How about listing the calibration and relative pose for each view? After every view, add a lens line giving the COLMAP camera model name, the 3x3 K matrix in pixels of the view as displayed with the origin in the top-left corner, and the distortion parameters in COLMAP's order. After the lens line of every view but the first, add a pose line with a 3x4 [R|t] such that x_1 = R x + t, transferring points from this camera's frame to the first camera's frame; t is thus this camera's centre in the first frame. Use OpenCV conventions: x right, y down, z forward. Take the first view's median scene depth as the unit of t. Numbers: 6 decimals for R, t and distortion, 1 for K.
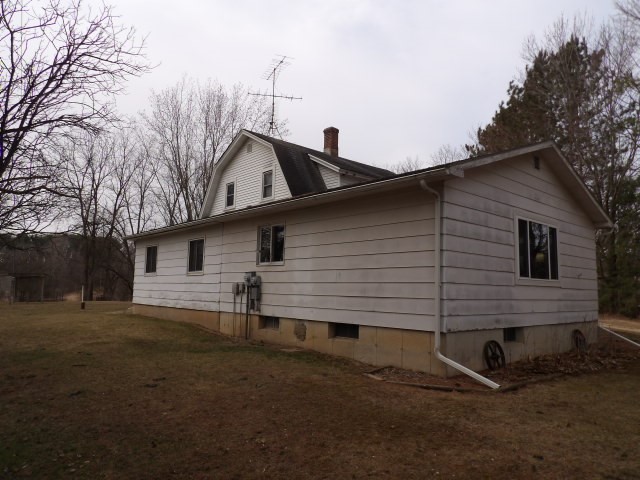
lens RADIAL K [[455.0, 0, 320.2], [0, 455.0, 238.8], [0, 0, 1]] dist [-0.031293, -0.000651]
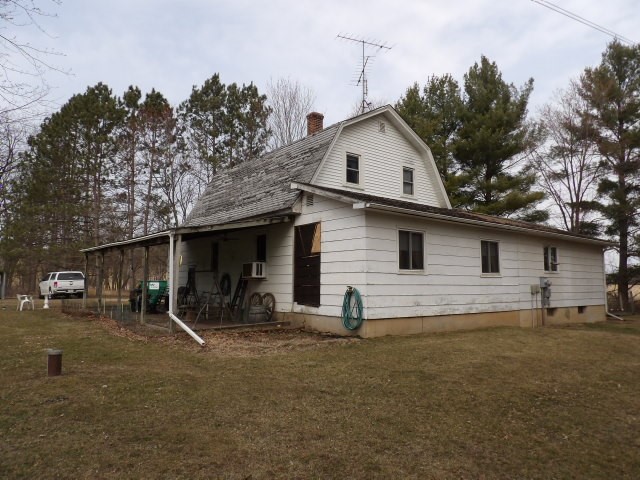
lens RADIAL K [[455.0, 0, 320.2], [0, 455.0, 242.4], [0, 0, 1]] dist [-0.031293, -0.000651]
pose [[0.050928, 0.077652, 0.995679, -1.526541], [-0.115814, 0.990706, -0.071340, 0.142269], [-0.991964, -0.111680, 0.059448, 1.578279]]
